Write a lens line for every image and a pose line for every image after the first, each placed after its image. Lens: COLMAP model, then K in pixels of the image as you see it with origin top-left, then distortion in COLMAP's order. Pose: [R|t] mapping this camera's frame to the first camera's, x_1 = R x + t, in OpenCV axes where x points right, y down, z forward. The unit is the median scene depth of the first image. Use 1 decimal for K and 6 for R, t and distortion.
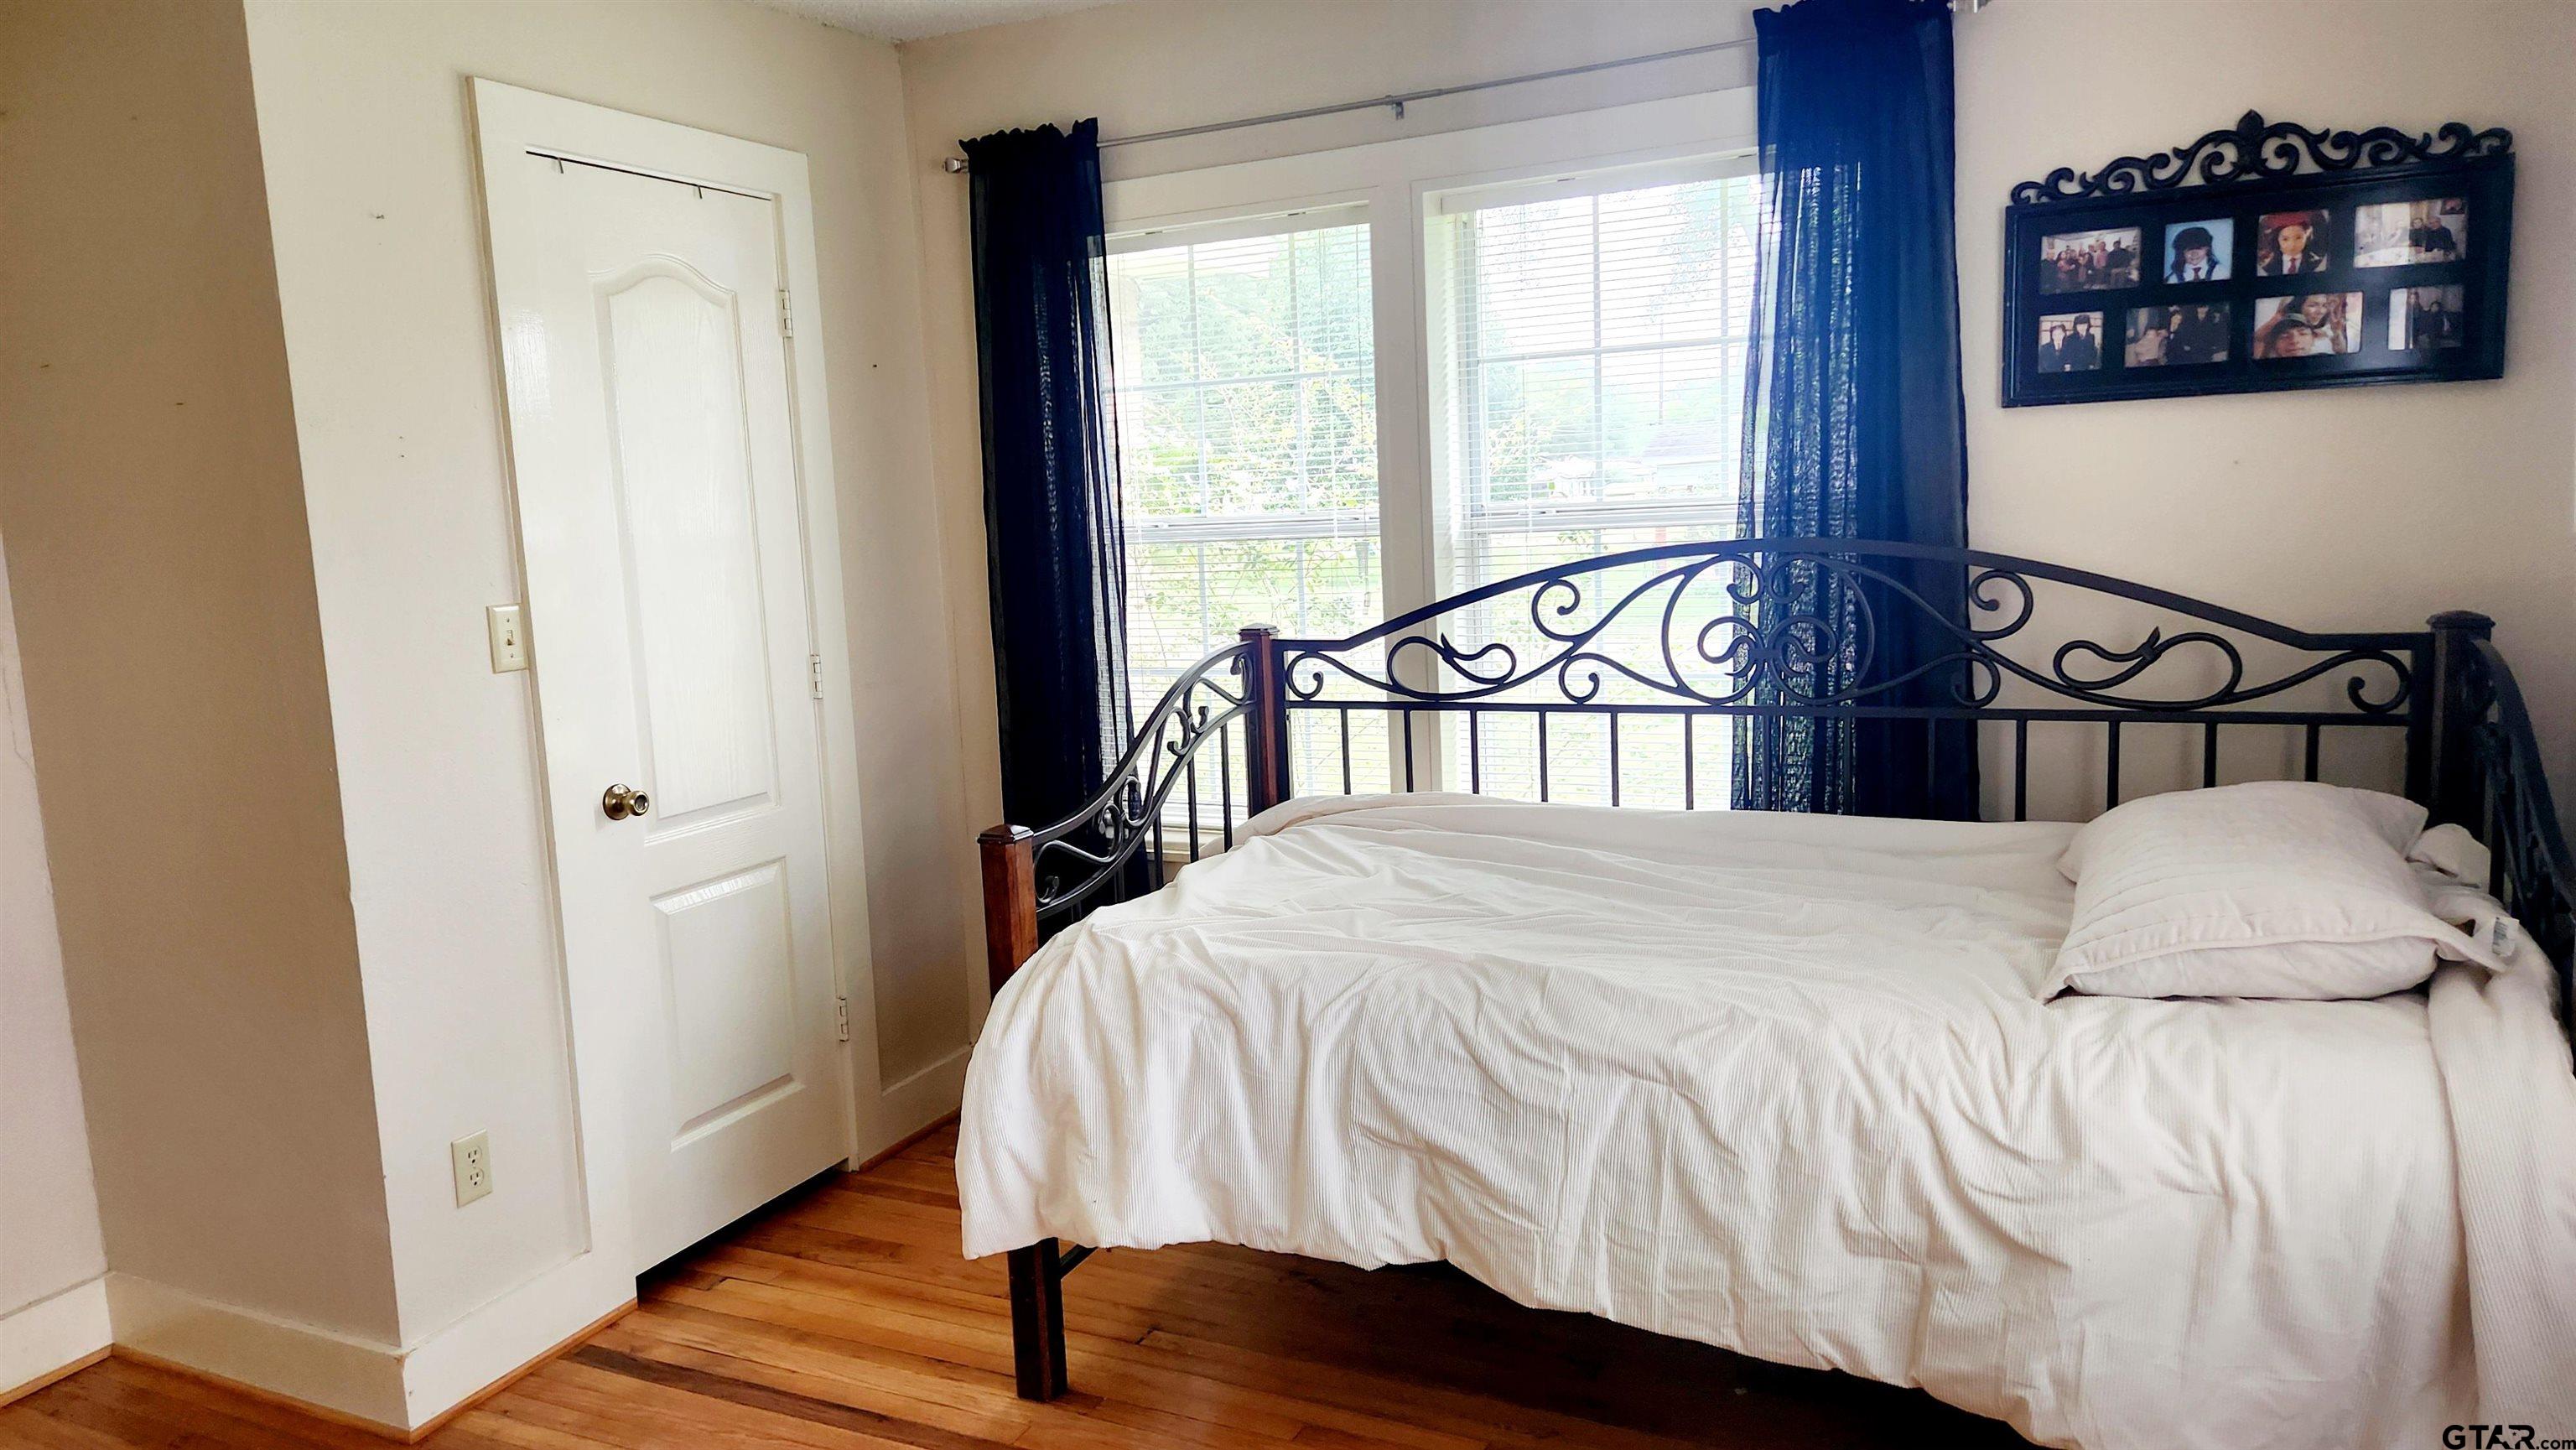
lens RADIAL K [[1685.1, 0, 1271.8], [0, 1685.1, 727.1], [0, 0, 1]] dist [0.056387, -0.061240]
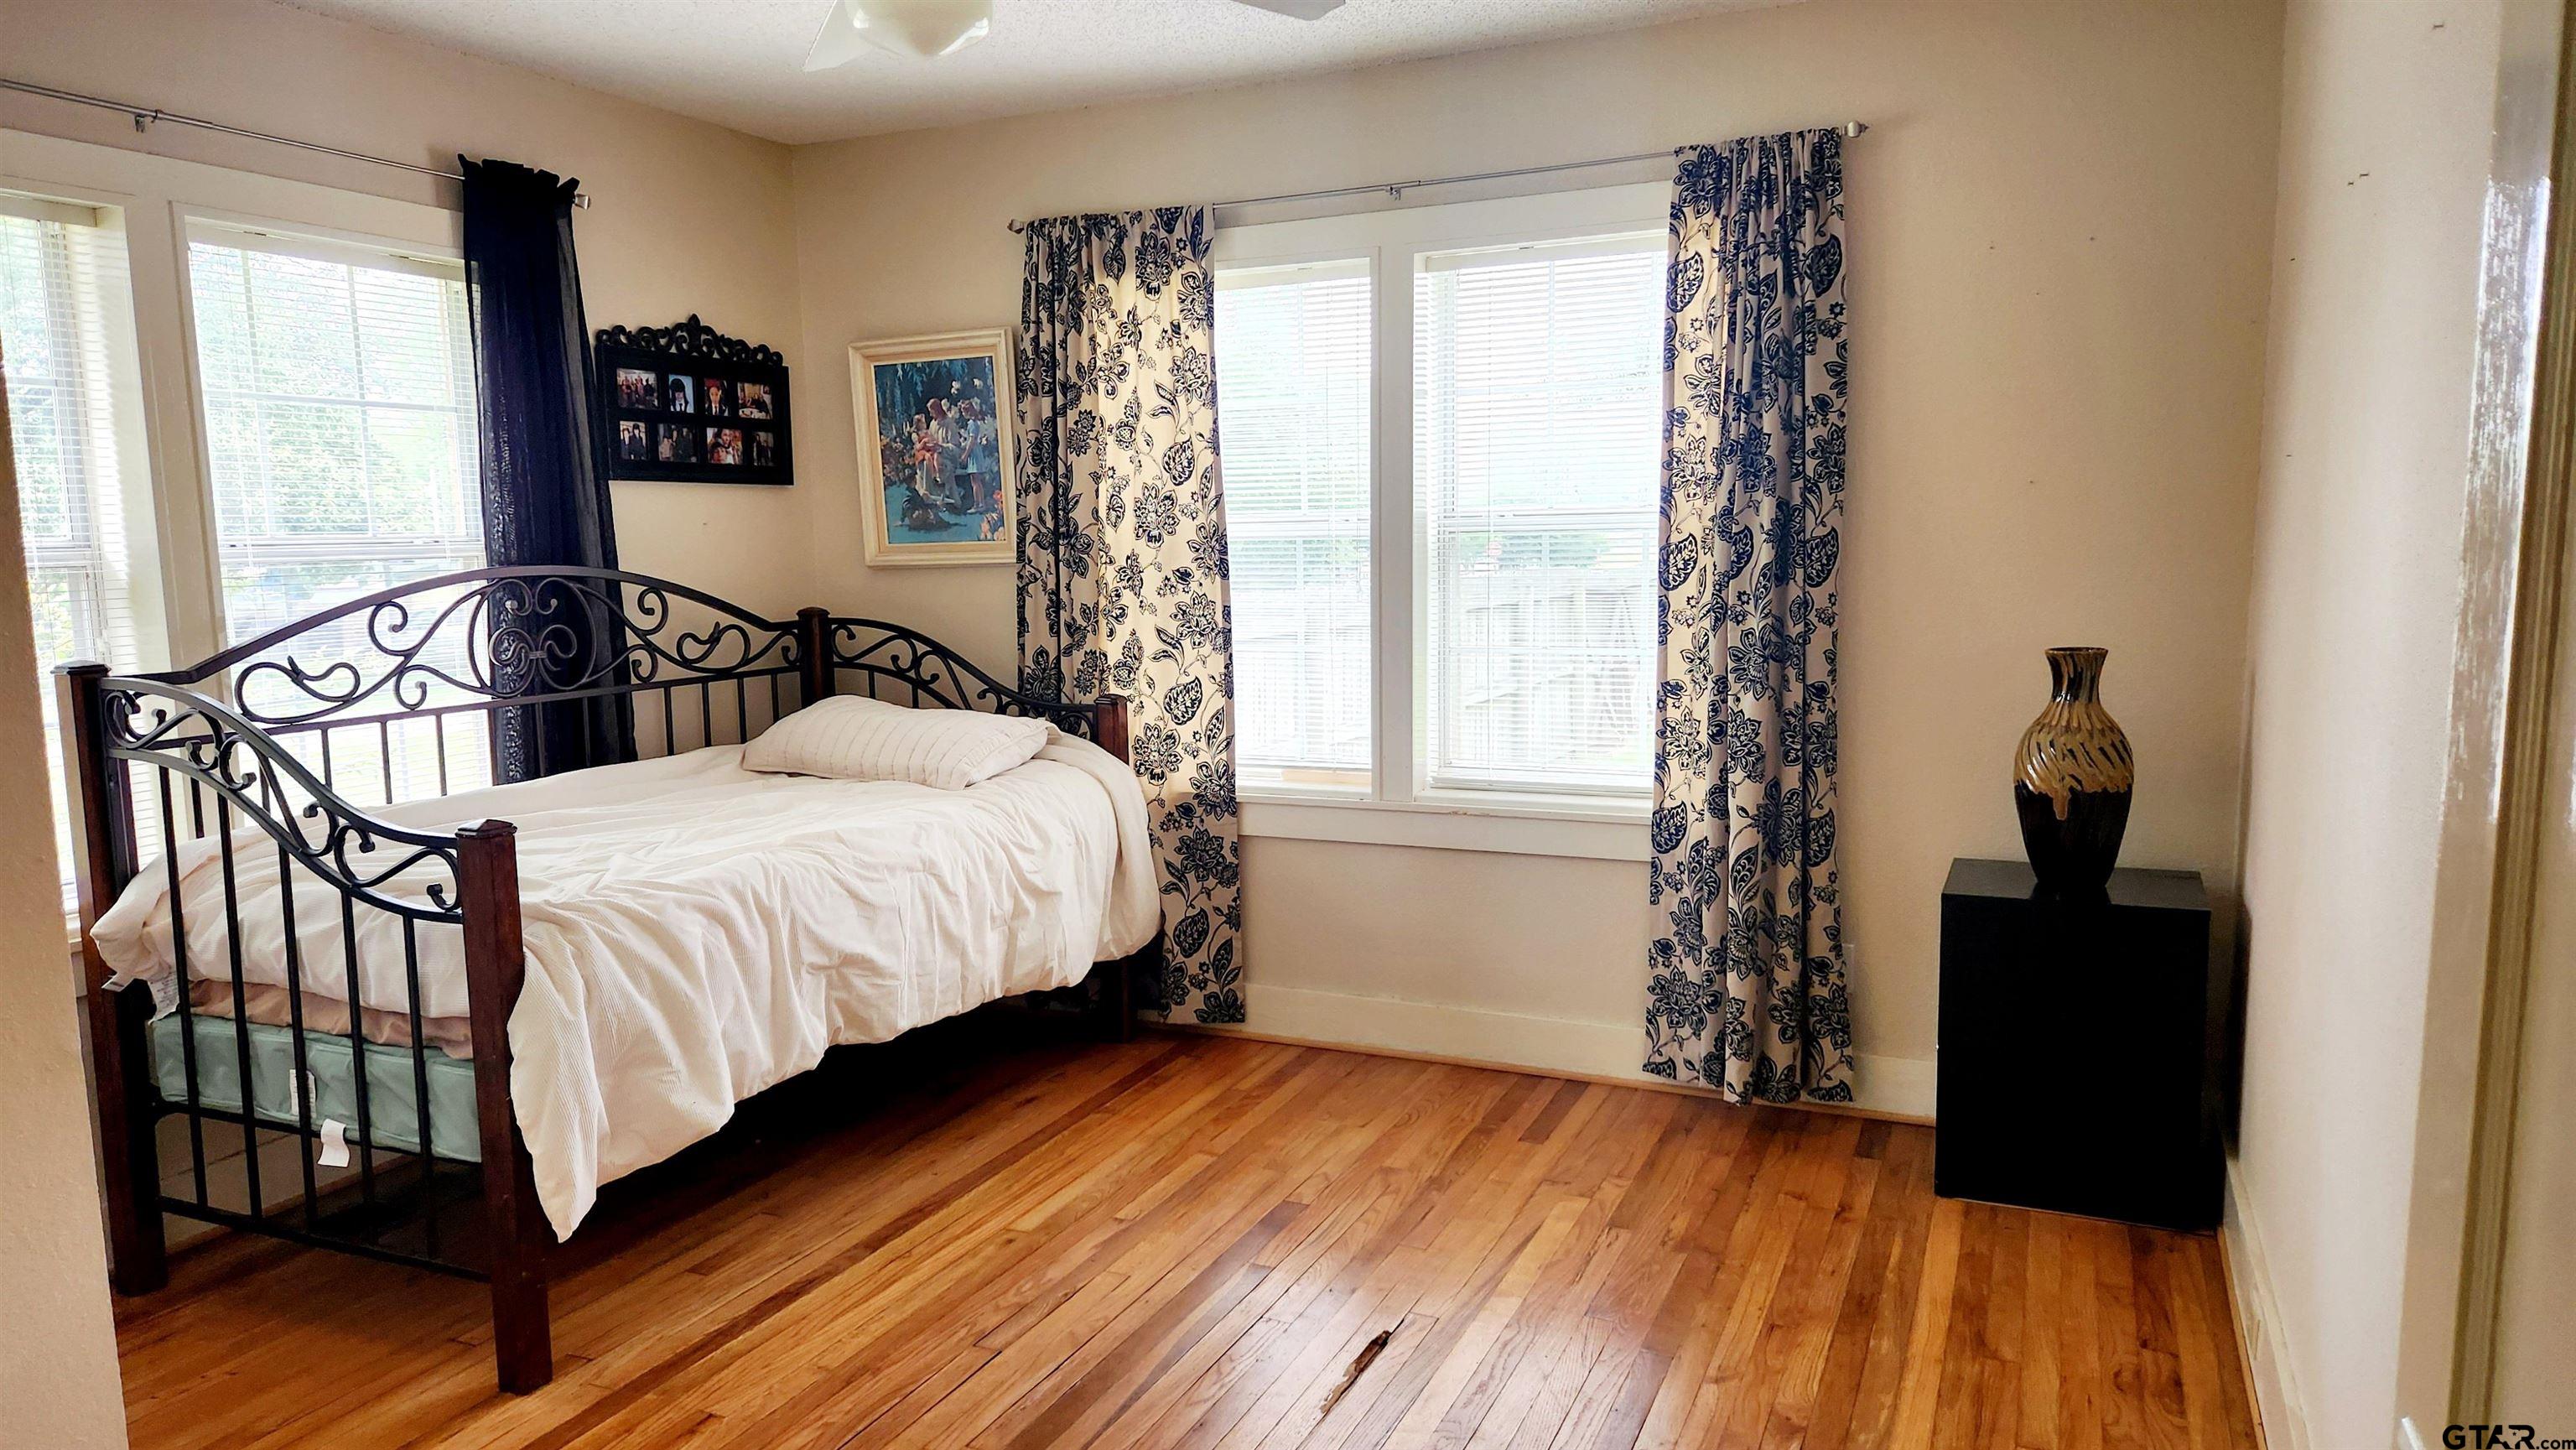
lens RADIAL K [[1685.1, 0, 1271.8], [0, 1685.1, 727.1], [0, 0, 1]] dist [0.056387, -0.061240]
pose [[-0.024487, -0.075453, 0.996849, -1.091014], [0.147140, 0.986016, 0.078247, -0.008195], [-0.988812, 0.148592, -0.013043, 0.499831]]
